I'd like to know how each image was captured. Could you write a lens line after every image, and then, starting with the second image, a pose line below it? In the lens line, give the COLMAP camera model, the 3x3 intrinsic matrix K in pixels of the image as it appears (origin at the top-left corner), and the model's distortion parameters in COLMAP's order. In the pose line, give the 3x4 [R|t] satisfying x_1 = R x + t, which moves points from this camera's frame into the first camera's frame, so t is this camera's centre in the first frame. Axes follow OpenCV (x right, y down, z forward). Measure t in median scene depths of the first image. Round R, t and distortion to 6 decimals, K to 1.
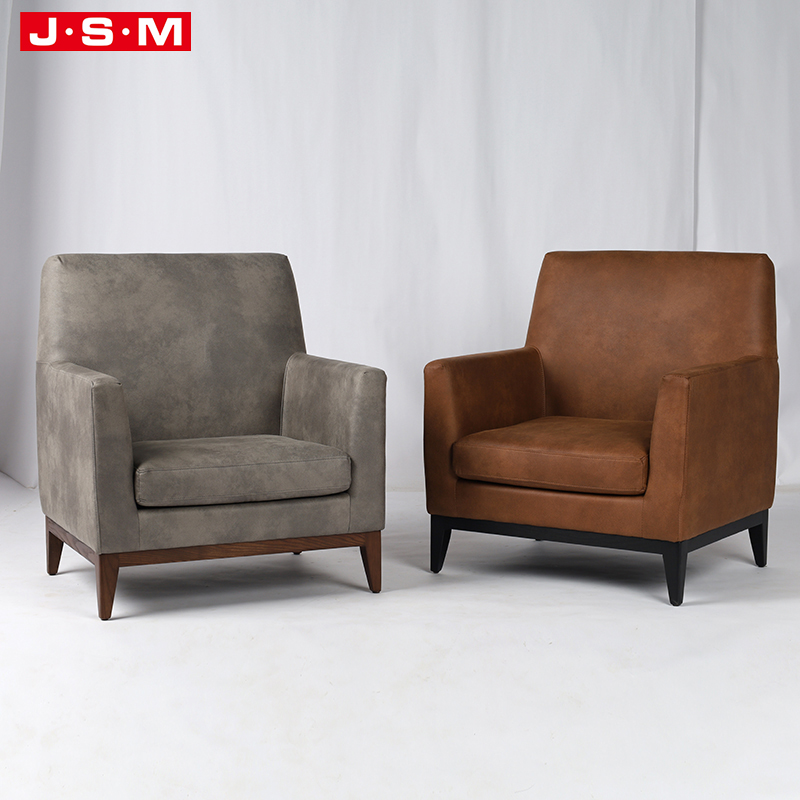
lens RADIAL K [[1588.0, 0, 402.9], [0, 1588.0, 405.7], [0, 0, 1]] dist [-0.038318, 0.000000]
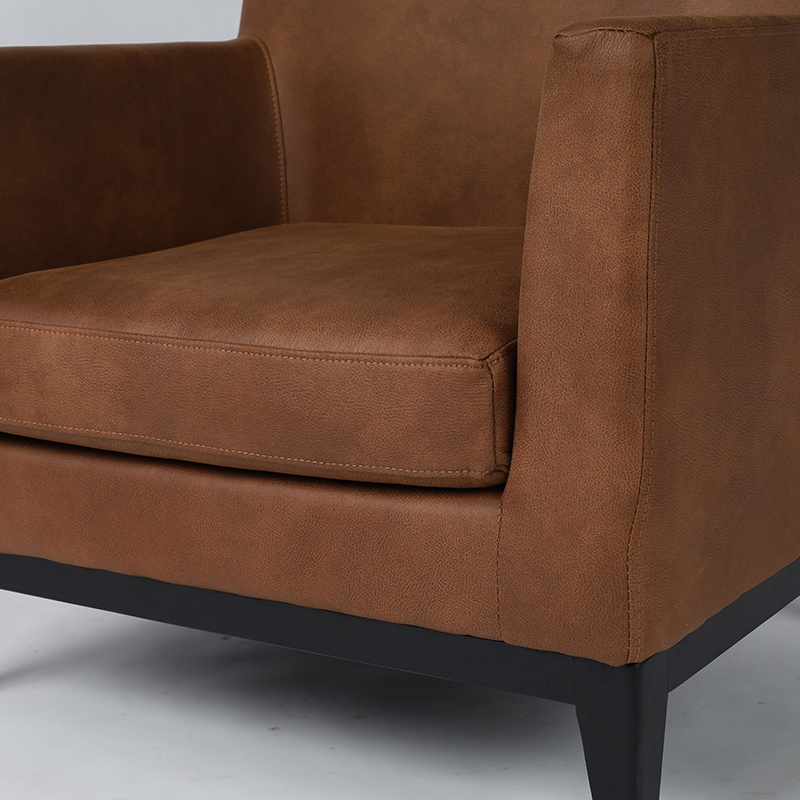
lens RADIAL K [[1815.3, 0, 401.6], [0, 1815.3, 396.4], [0, 0, 1]] dist [-0.041262, 0.000000]
pose [[0.999436, -0.033091, 0.005738, 0.115357], [0.032483, 0.995838, 0.085150, 0.011511], [-0.008532, -0.084916, 0.996352, 0.598272]]
